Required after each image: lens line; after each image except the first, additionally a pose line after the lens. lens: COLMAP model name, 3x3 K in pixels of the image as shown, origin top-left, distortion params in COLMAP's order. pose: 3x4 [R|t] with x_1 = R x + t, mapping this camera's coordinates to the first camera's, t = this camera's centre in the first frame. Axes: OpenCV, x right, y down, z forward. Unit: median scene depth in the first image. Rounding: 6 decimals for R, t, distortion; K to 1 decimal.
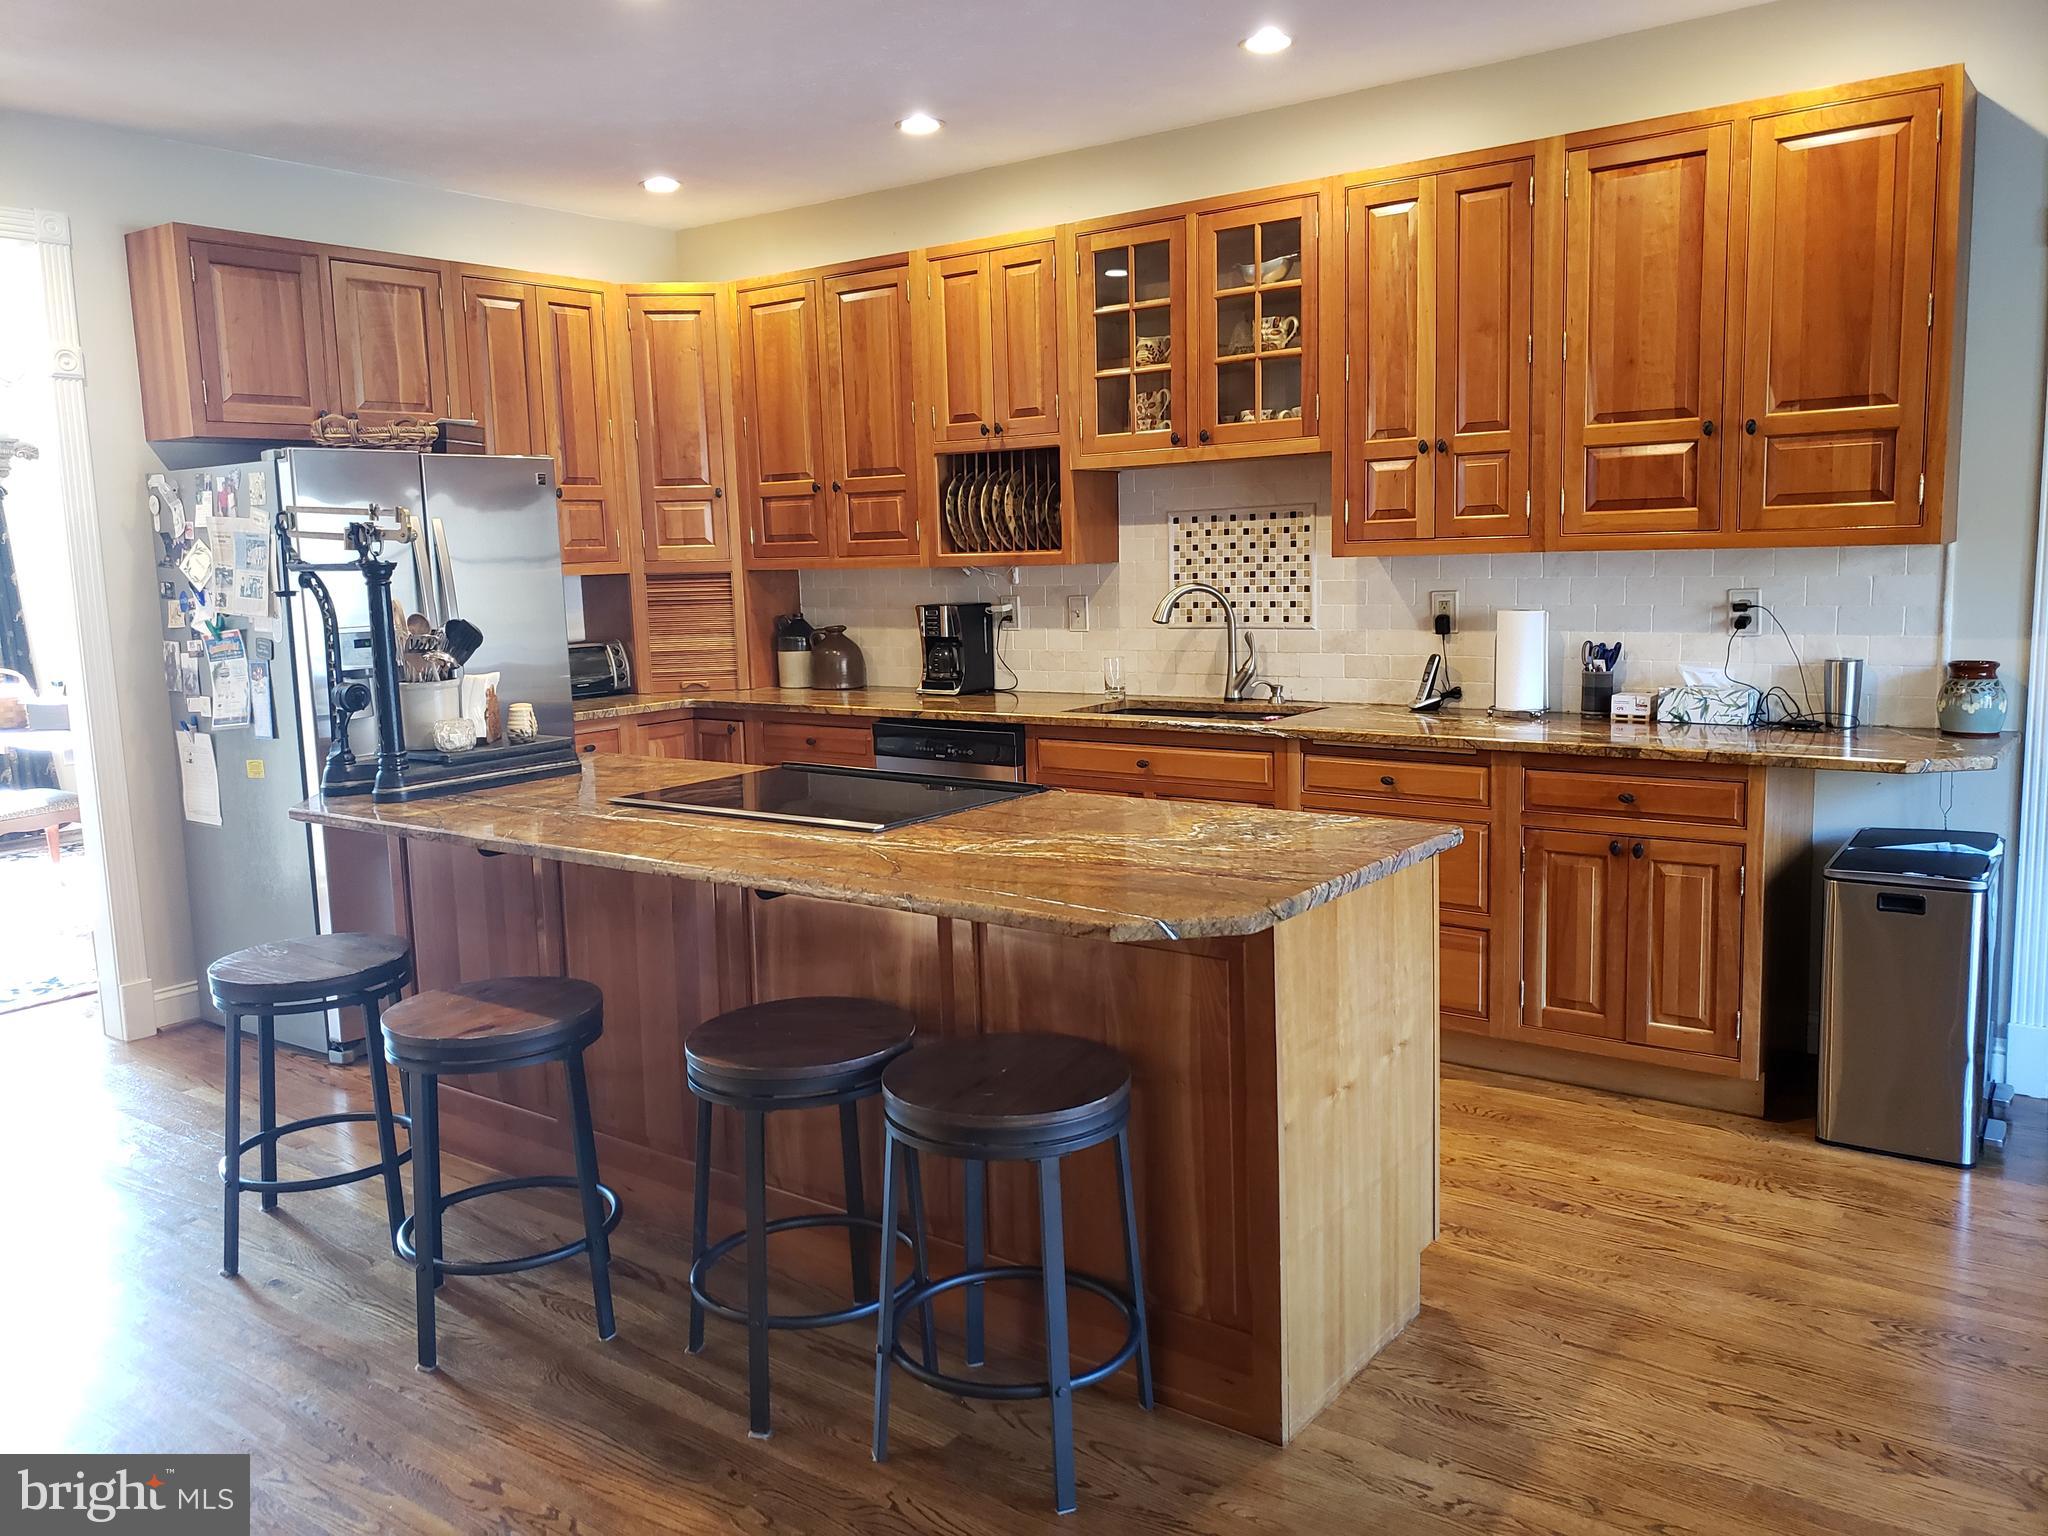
lens RADIAL K [[1585.4, 0, 1026.0], [0, 1585.4, 751.0], [0, 0, 1]] dist [0.047011, -0.050180]
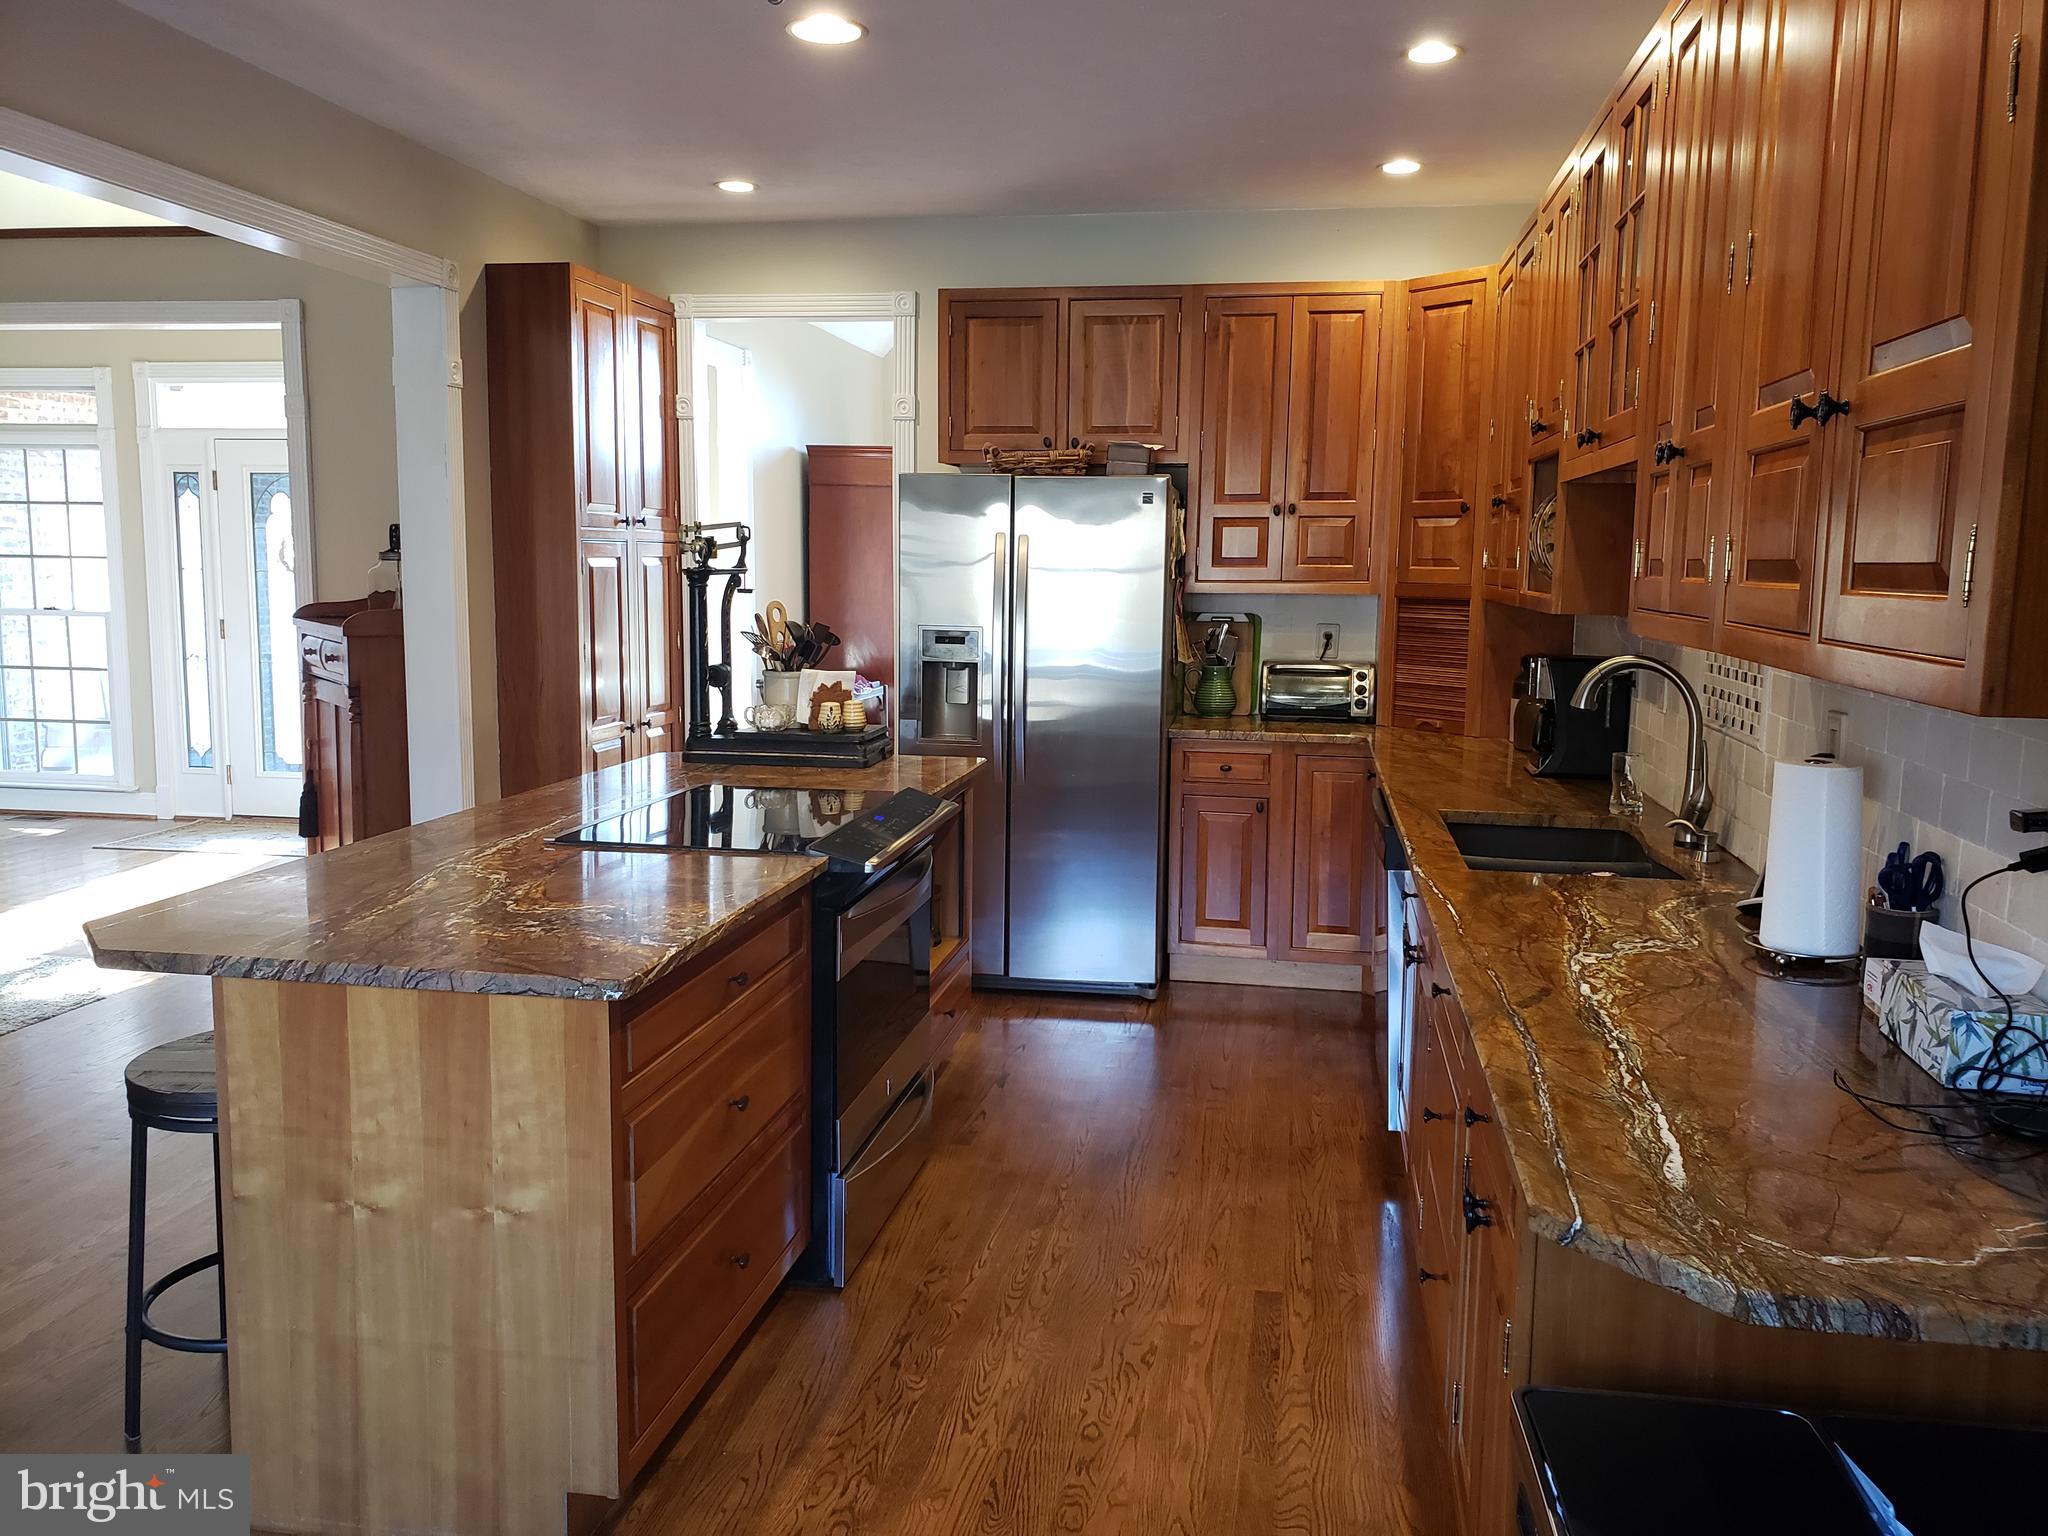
lens RADIAL K [[1585.4, 0, 1026.0], [0, 1585.4, 751.0], [0, 0, 1]] dist [0.047011, -0.050180]
pose [[0.446495, 0.142670, -0.883339, 0.507451], [-0.146741, 0.985516, 0.085000, -0.073410], [0.882672, 0.091670, 0.460964, 0.417221]]
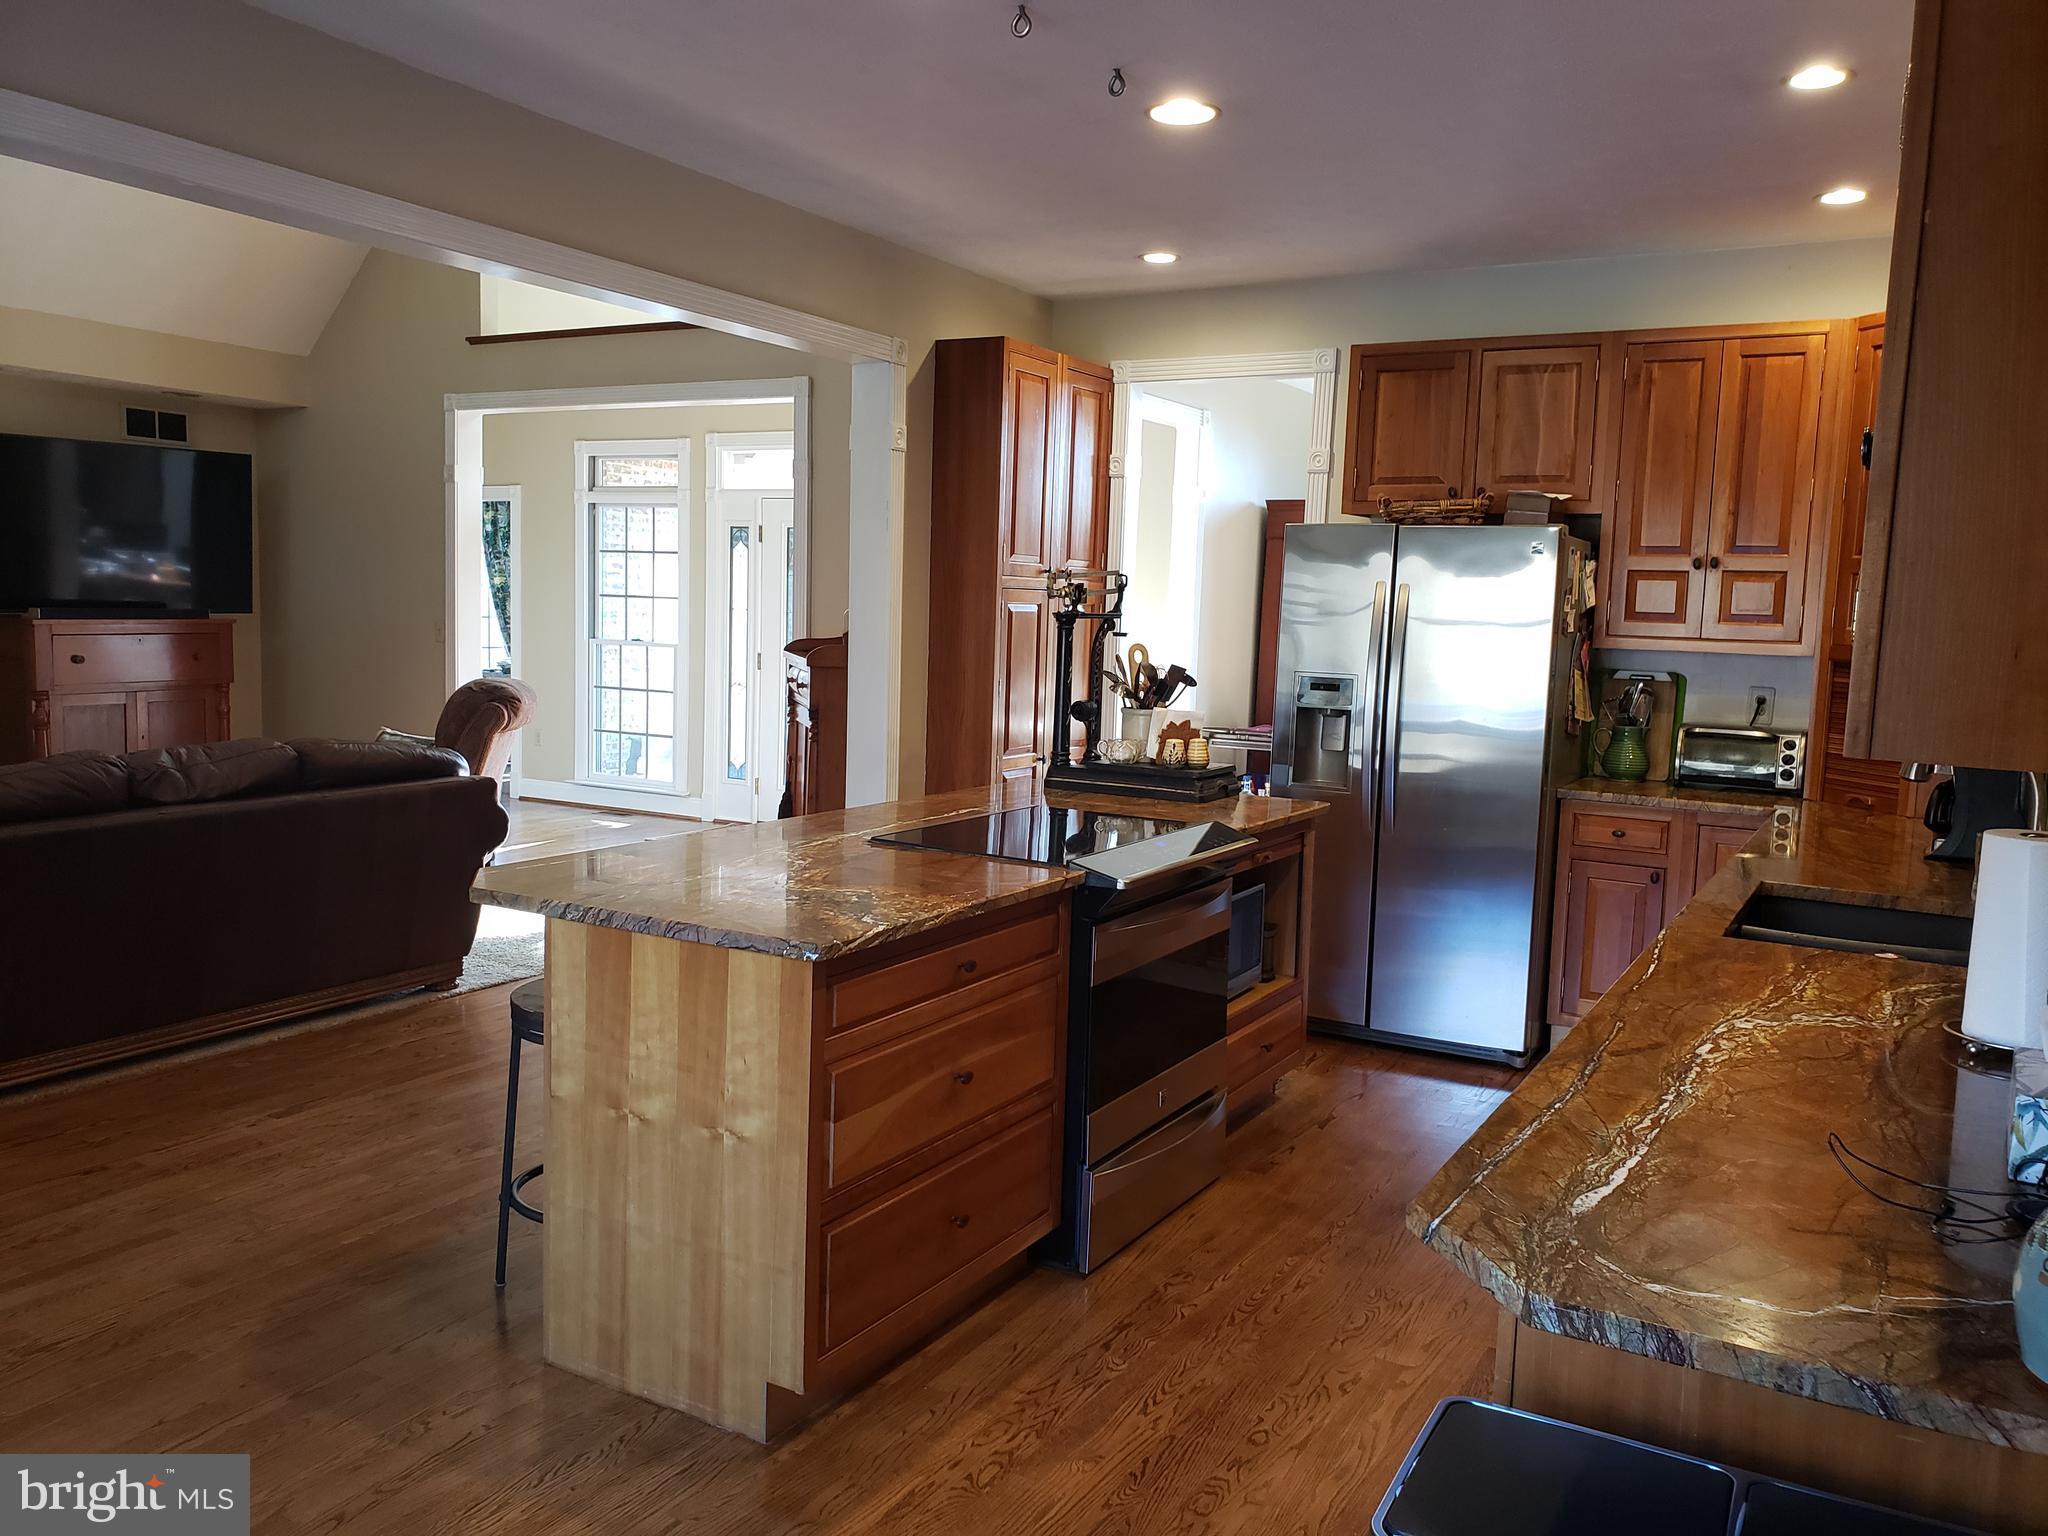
lens RADIAL K [[1584.5, 0, 1024.0], [0, 1584.5, 768.0], [0, 0, 1]] dist [0.066508, -0.109840]
pose [[0.109573, 0.135852, -0.984651, 0.577168], [-0.171344, 0.978368, 0.115917, -0.083978], [0.979099, 0.156013, 0.130480, 0.504989]]
